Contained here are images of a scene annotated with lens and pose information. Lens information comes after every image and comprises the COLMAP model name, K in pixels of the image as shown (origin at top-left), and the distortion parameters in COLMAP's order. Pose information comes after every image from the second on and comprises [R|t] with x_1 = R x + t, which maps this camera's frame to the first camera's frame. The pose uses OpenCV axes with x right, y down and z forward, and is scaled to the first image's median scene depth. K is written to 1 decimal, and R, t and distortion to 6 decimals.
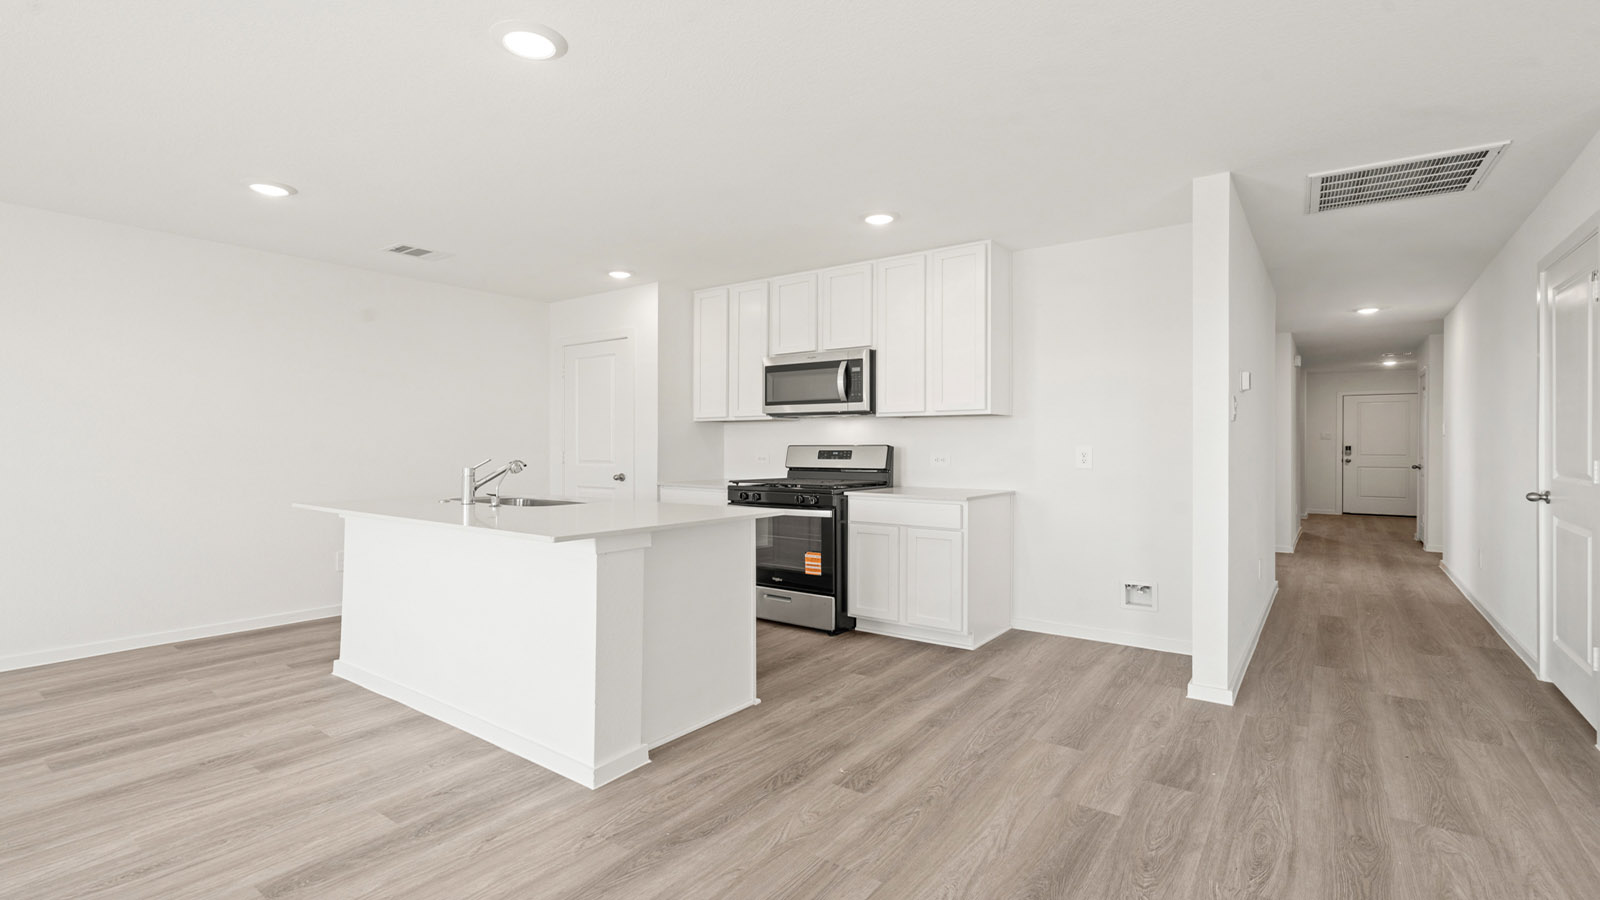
lens RADIAL K [[725.1, 0, 800.0], [0, 725.1, 450.0], [0, 0, 1]] dist [-0.003253, 0.000089]
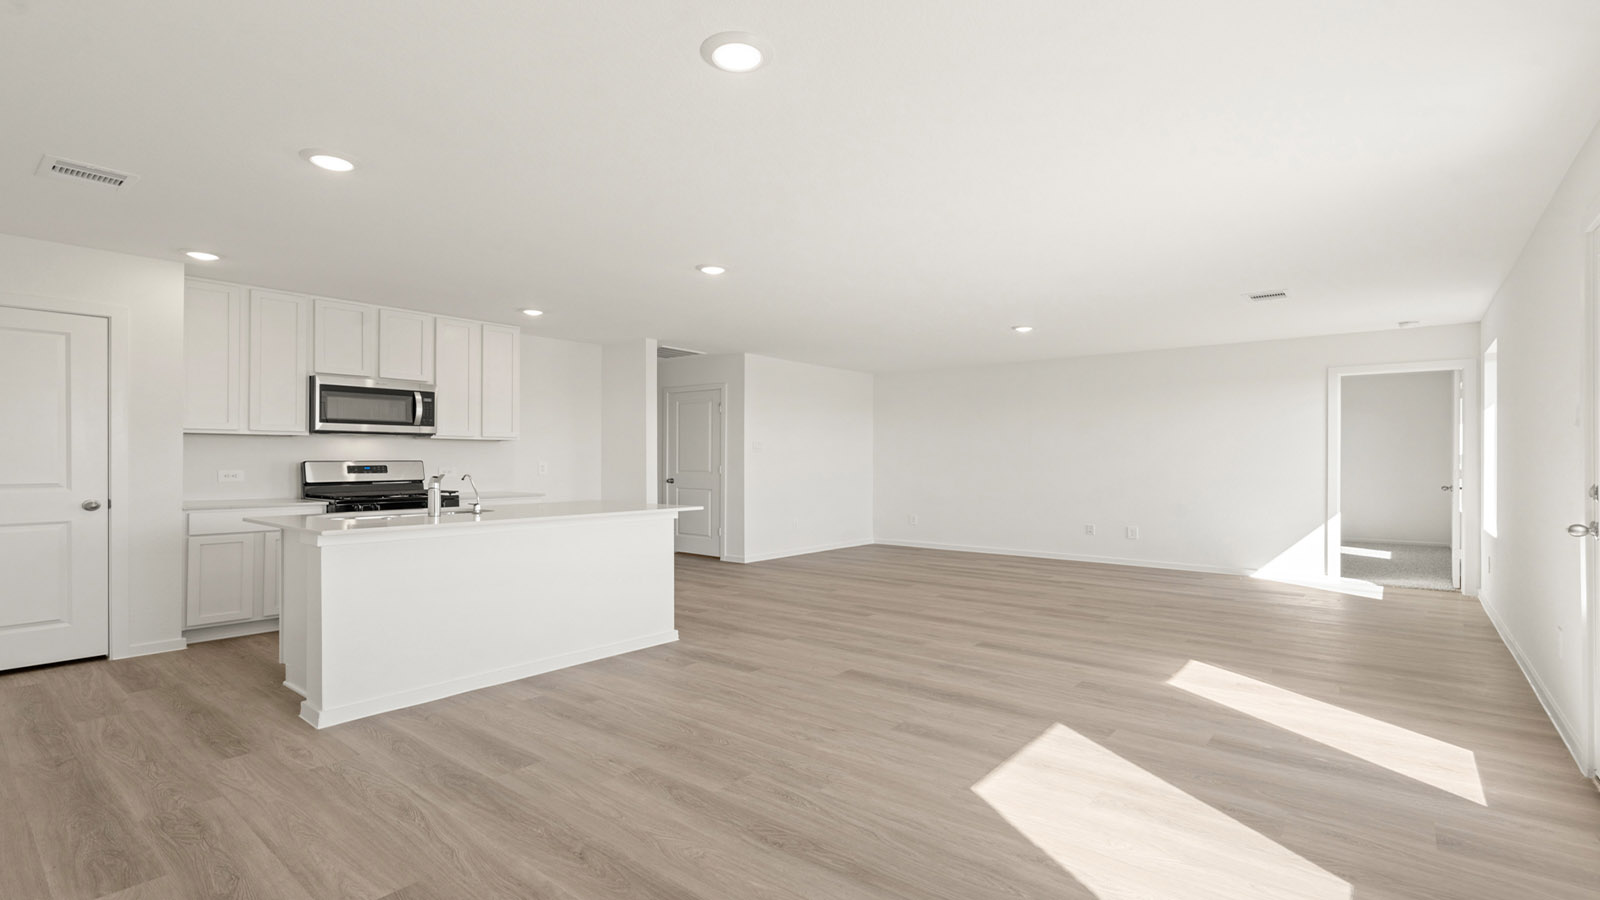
lens RADIAL K [[739.9, 0, 802.0], [0, 739.9, 459.5], [0, 0, 1]] dist [-0.001002, 0.000355]
pose [[0.051191, -0.000693, 0.998689, -1.260183], [0.006728, 0.999977, 0.000349, -0.005647], [-0.998666, 0.006702, 0.051194, 0.320965]]
